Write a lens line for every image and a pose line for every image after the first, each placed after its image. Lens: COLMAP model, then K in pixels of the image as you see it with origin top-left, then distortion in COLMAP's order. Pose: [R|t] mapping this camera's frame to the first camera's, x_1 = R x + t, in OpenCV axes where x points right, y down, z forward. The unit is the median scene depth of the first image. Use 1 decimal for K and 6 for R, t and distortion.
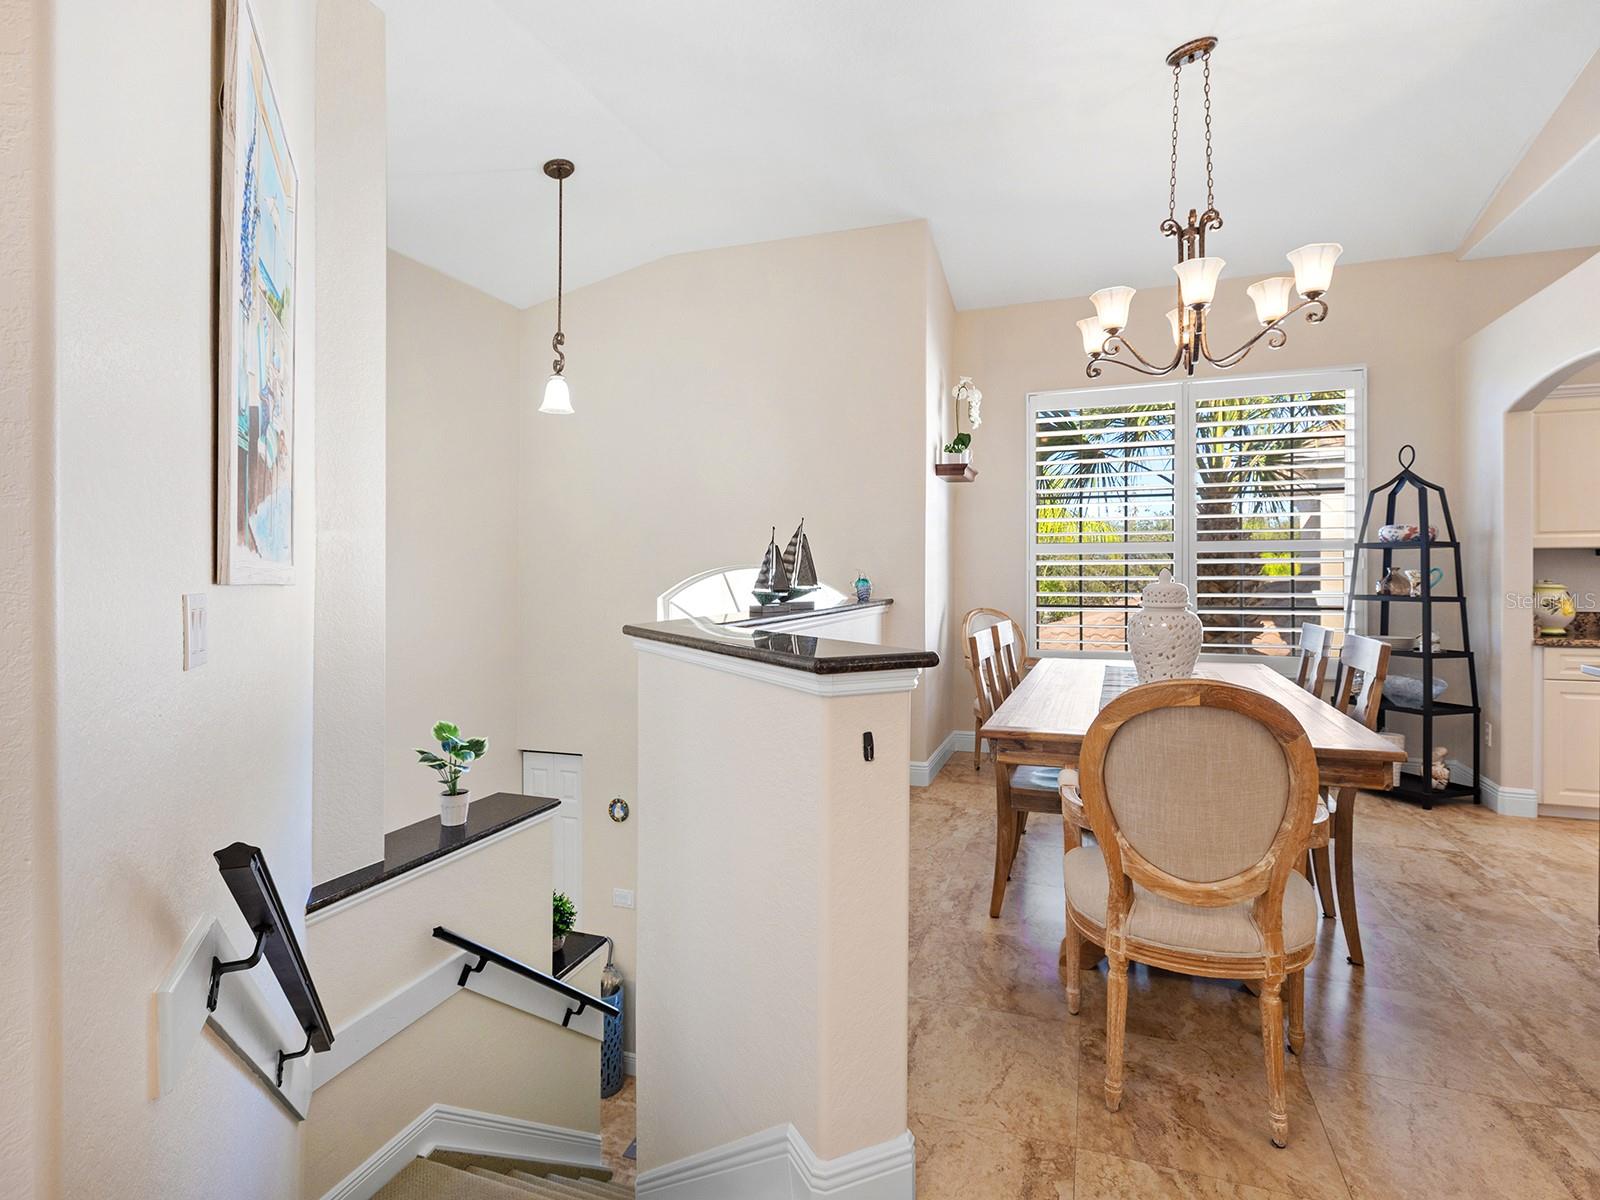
lens RADIAL K [[846.5, 0, 777.0], [0, 846.5, 560.0], [0, 0, 1]] dist [0.003465, -0.003355]
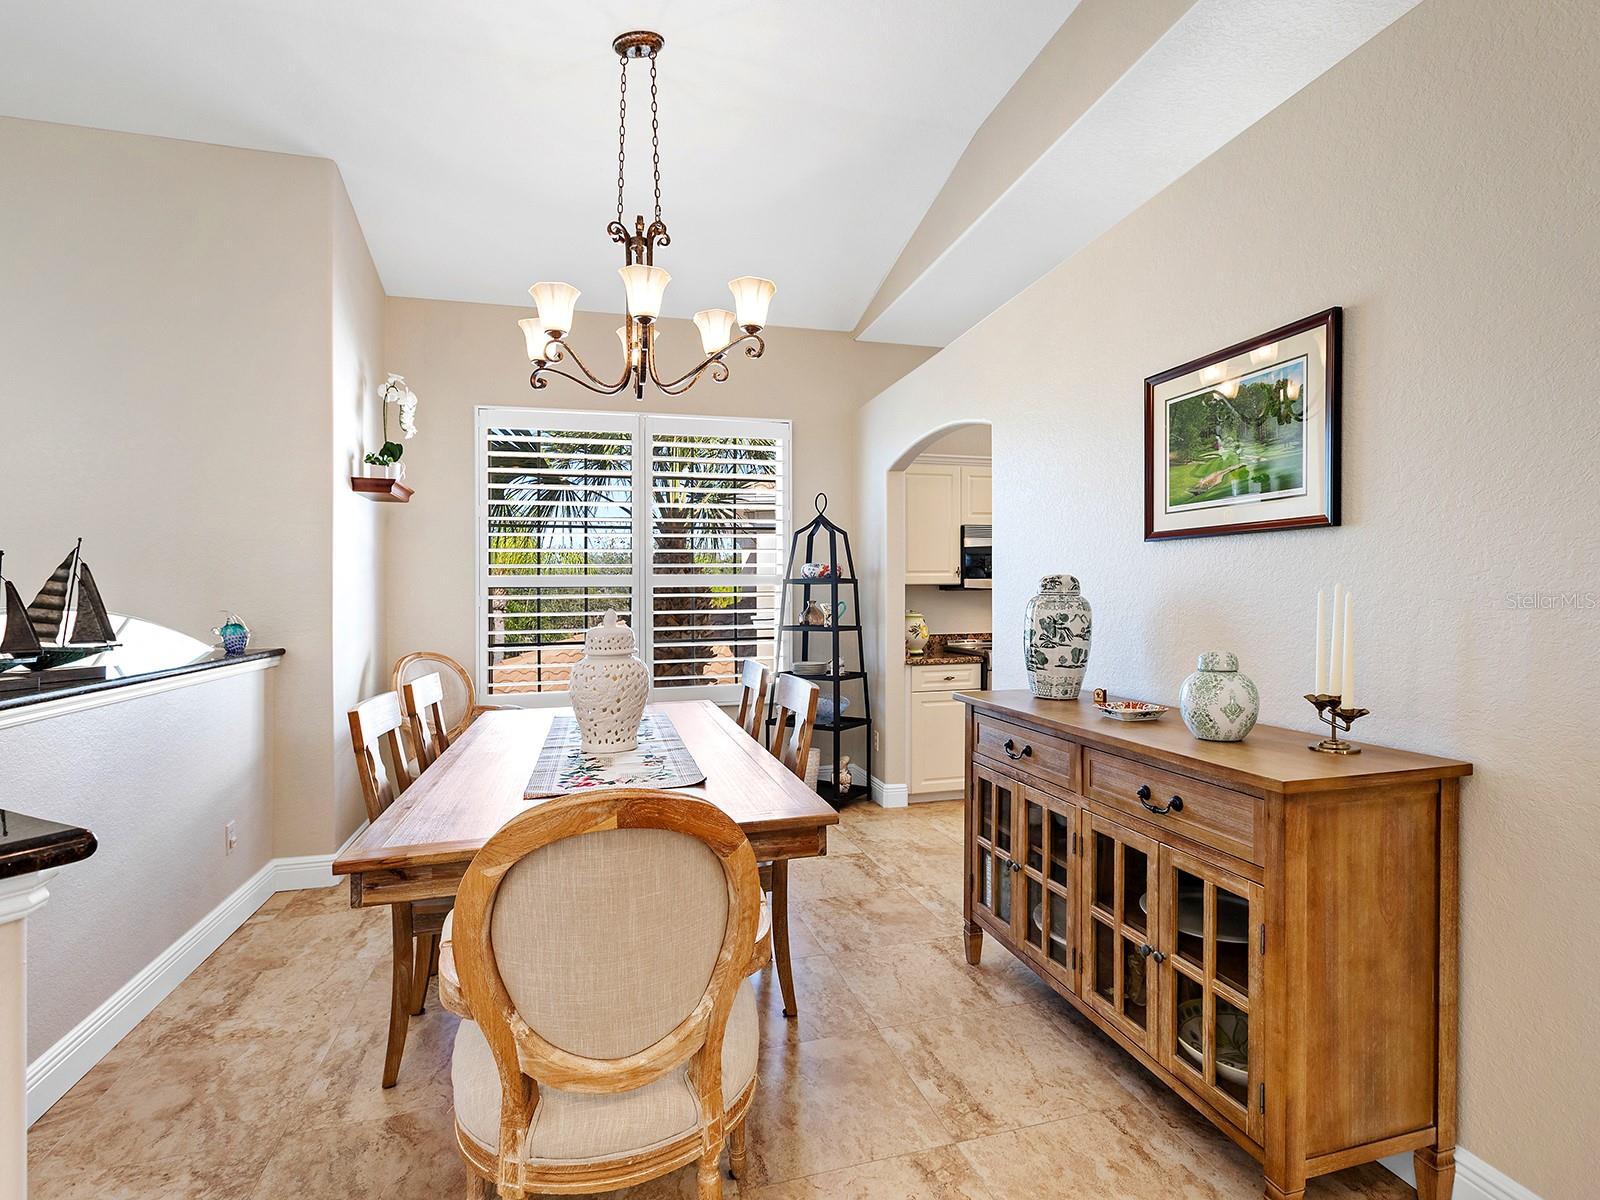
lens RADIAL K [[803.9, 0, 817.3], [0, 803.9, 603.1], [0, 0, 1]] dist [0.001260, 0.000147]
pose [[0.797788, -0.012412, 0.602811, 0.108771], [0.000066, 0.999790, 0.020499, -0.012469], [-0.602939, -0.016314, 0.797621, 0.174921]]
